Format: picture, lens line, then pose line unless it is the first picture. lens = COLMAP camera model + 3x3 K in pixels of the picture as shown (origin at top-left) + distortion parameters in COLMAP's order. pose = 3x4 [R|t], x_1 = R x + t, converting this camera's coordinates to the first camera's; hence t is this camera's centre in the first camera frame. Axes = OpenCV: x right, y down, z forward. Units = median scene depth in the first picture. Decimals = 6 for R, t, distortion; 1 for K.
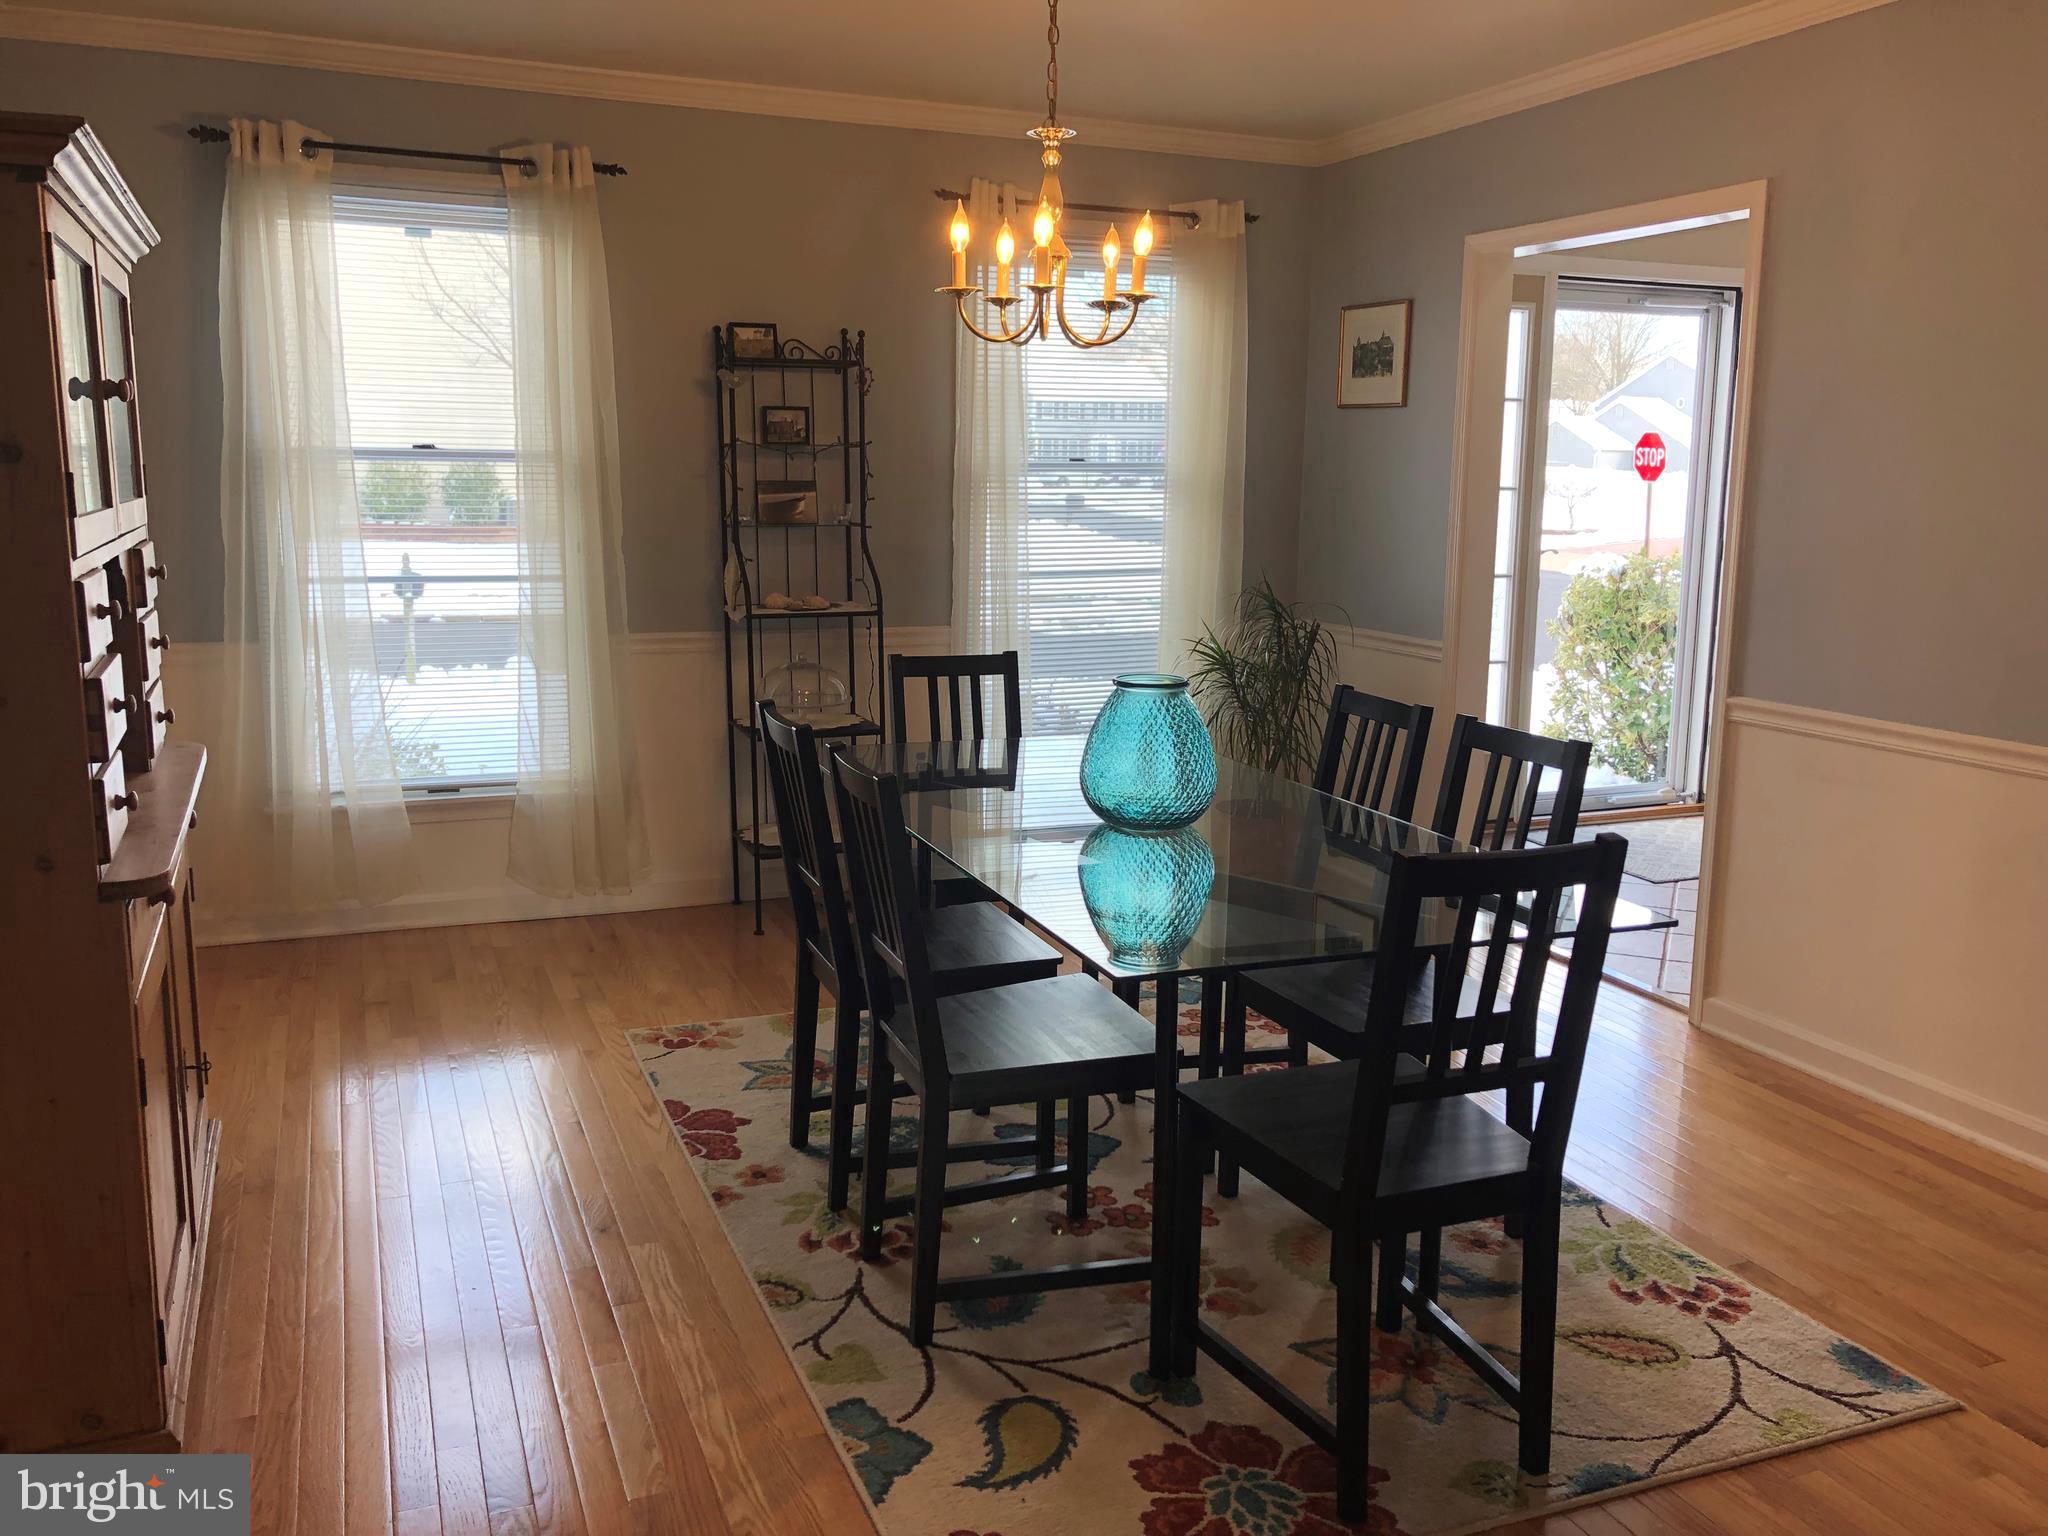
lens RADIAL K [[1671.8, 0, 1024.9], [0, 1671.8, 746.0], [0, 0, 1]] dist [0.008622, -0.007146]
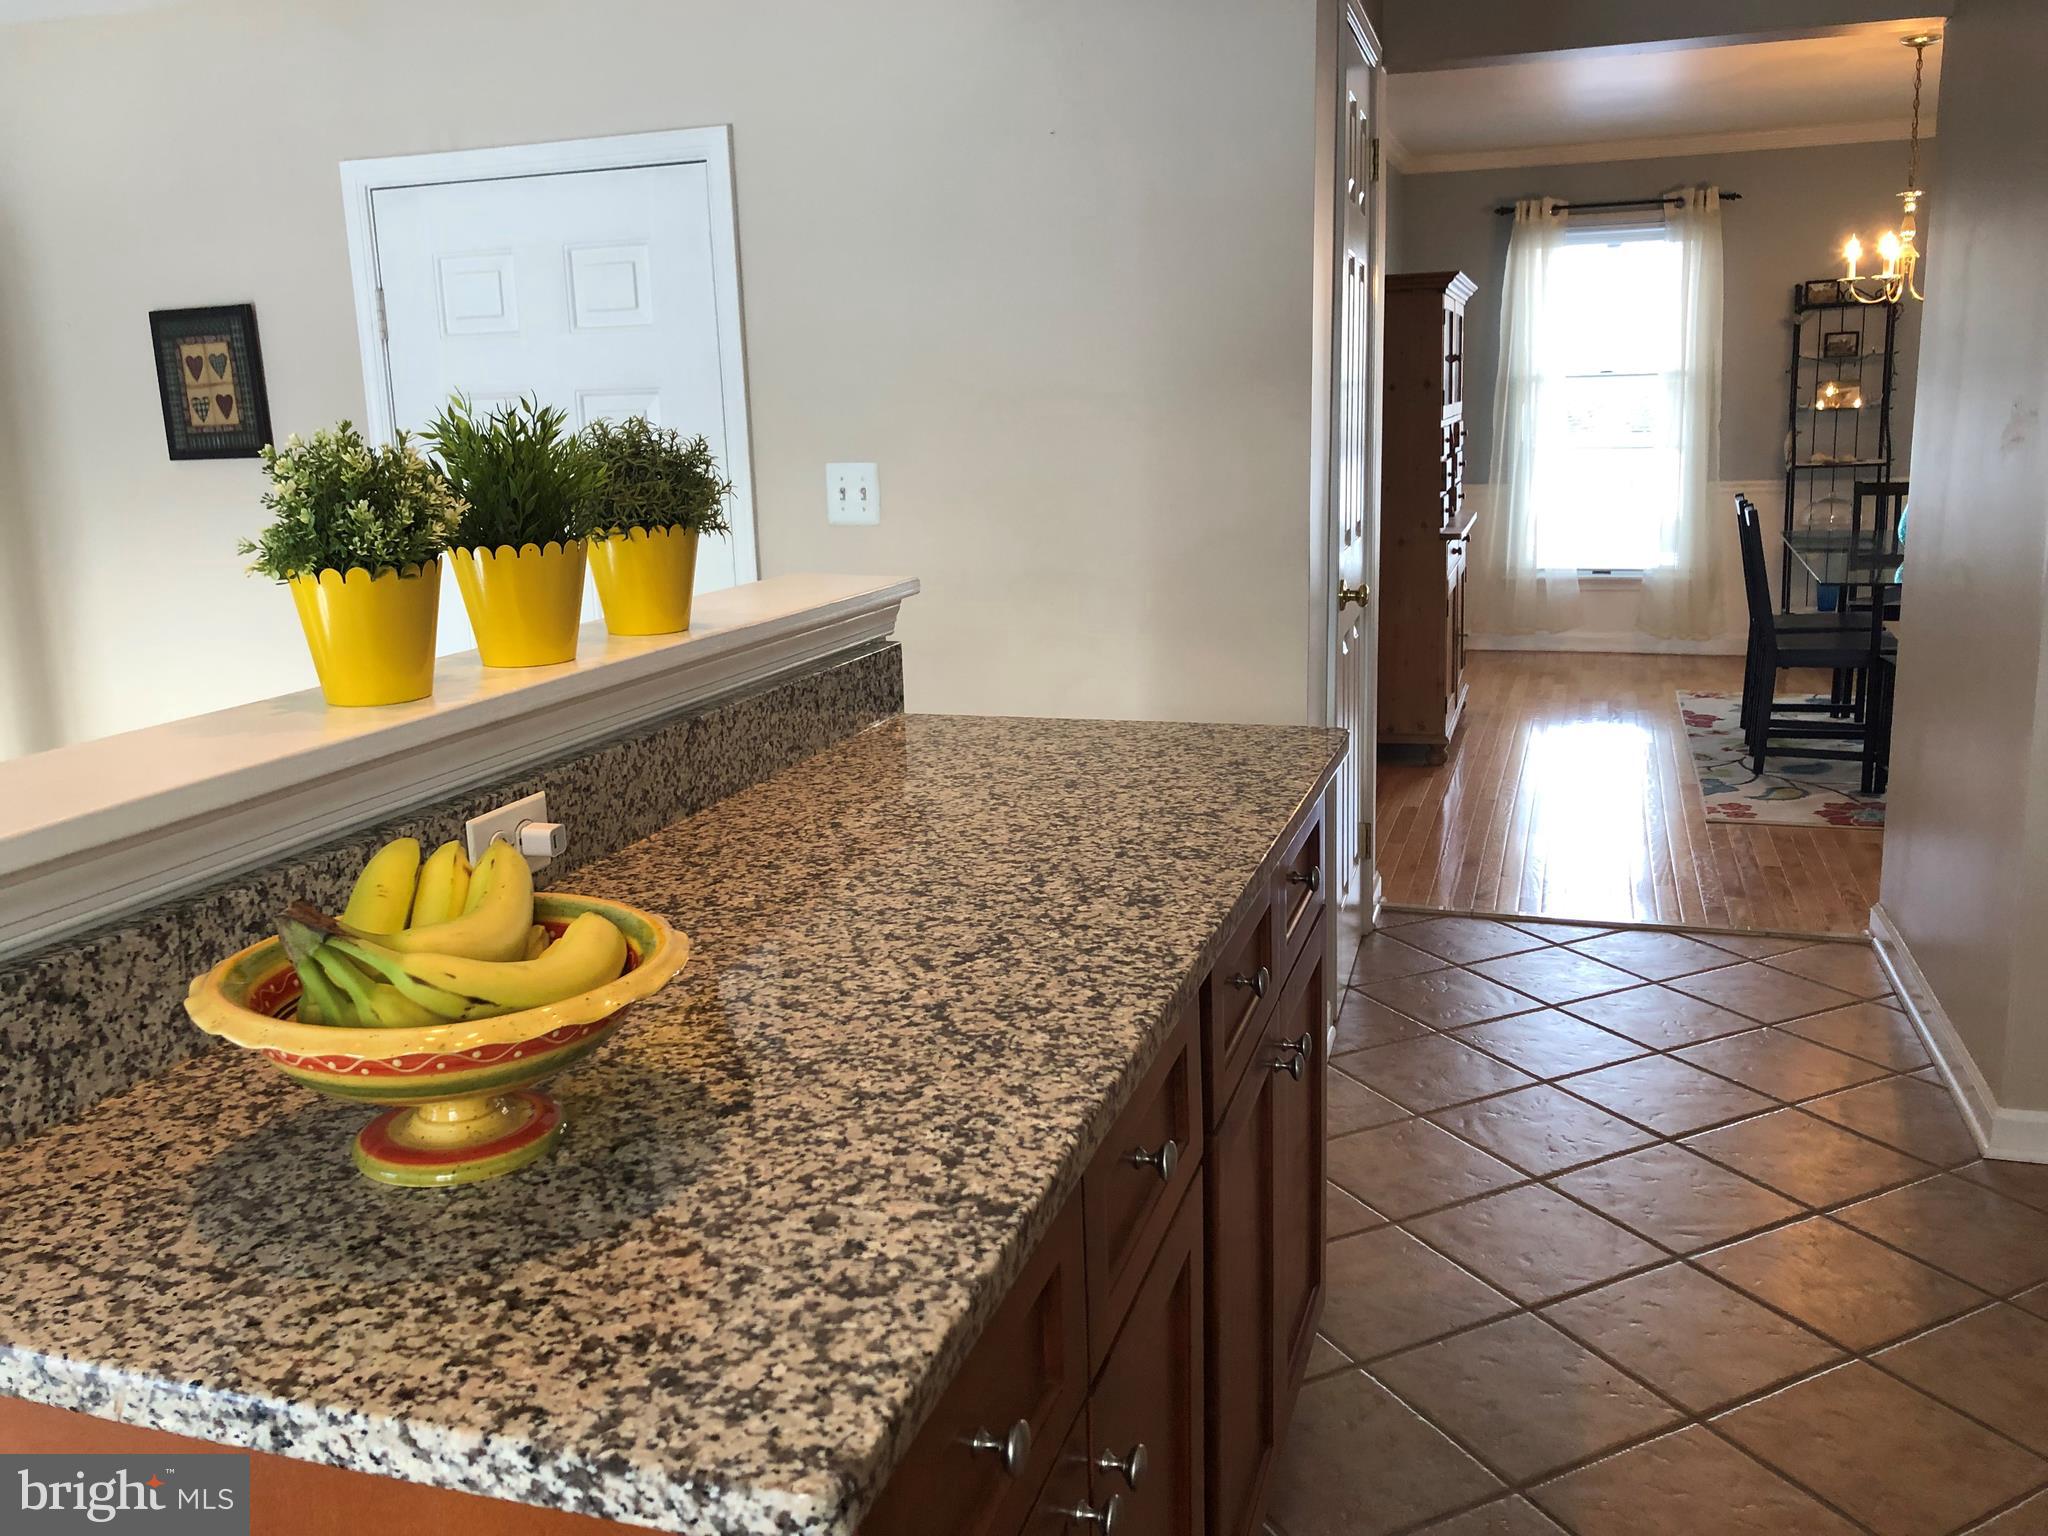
lens RADIAL K [[1671.8, 0, 1024.9], [0, 1671.8, 746.0], [0, 0, 1]] dist [0.008622, -0.007146]
pose [[0.754242, 0.098035, -0.649237, 0.385040], [-0.066068, 0.995104, 0.073507, 0.132403], [0.653264, -0.012548, 0.757026, -0.781064]]
